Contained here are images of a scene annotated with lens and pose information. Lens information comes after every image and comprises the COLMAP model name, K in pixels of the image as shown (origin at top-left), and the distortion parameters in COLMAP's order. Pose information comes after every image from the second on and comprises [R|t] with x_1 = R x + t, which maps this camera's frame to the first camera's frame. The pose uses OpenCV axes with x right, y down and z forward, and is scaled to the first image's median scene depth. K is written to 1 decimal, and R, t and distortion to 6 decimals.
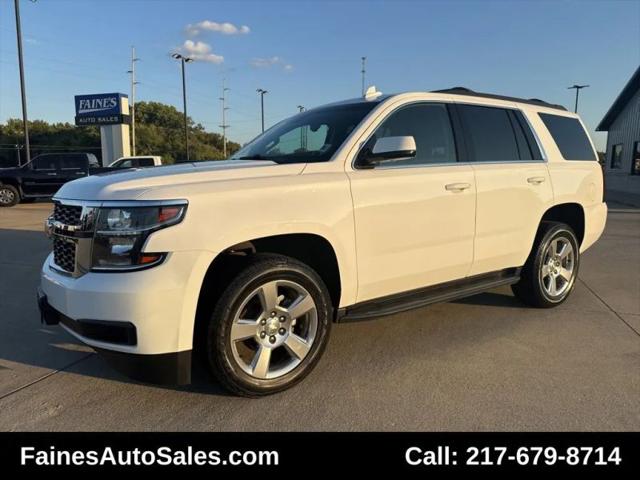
lens RADIAL K [[455.8, 0, 320.6], [0, 455.8, 237.2], [0, 0, 1]] dist [0.024918, -0.031722]
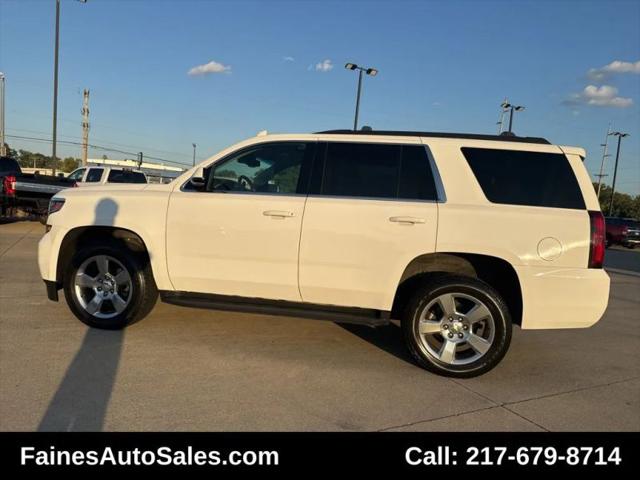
lens RADIAL K [[455.8, 0, 317.7], [0, 455.8, 242.1], [0, 0, 1]] dist [0.024918, -0.031722]
pose [[0.706047, 0.112927, -0.699103, 1.114398], [-0.177799, 0.983850, -0.020642, -0.034893], [0.685482, 0.138874, 0.714723, 0.264654]]
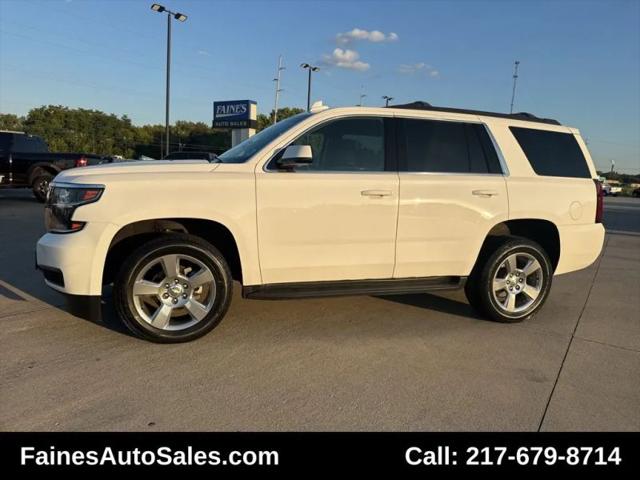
lens RADIAL K [[455.8, 0, 320.0], [0, 455.8, 239.5], [0, 0, 1]] dist [0.024918, -0.031722]
pose [[0.955901, 0.090683, -0.279337, 0.466987], [-0.092926, 0.995659, 0.005231, 0.008007], [0.278598, 0.020958, 0.960179, -0.084728]]
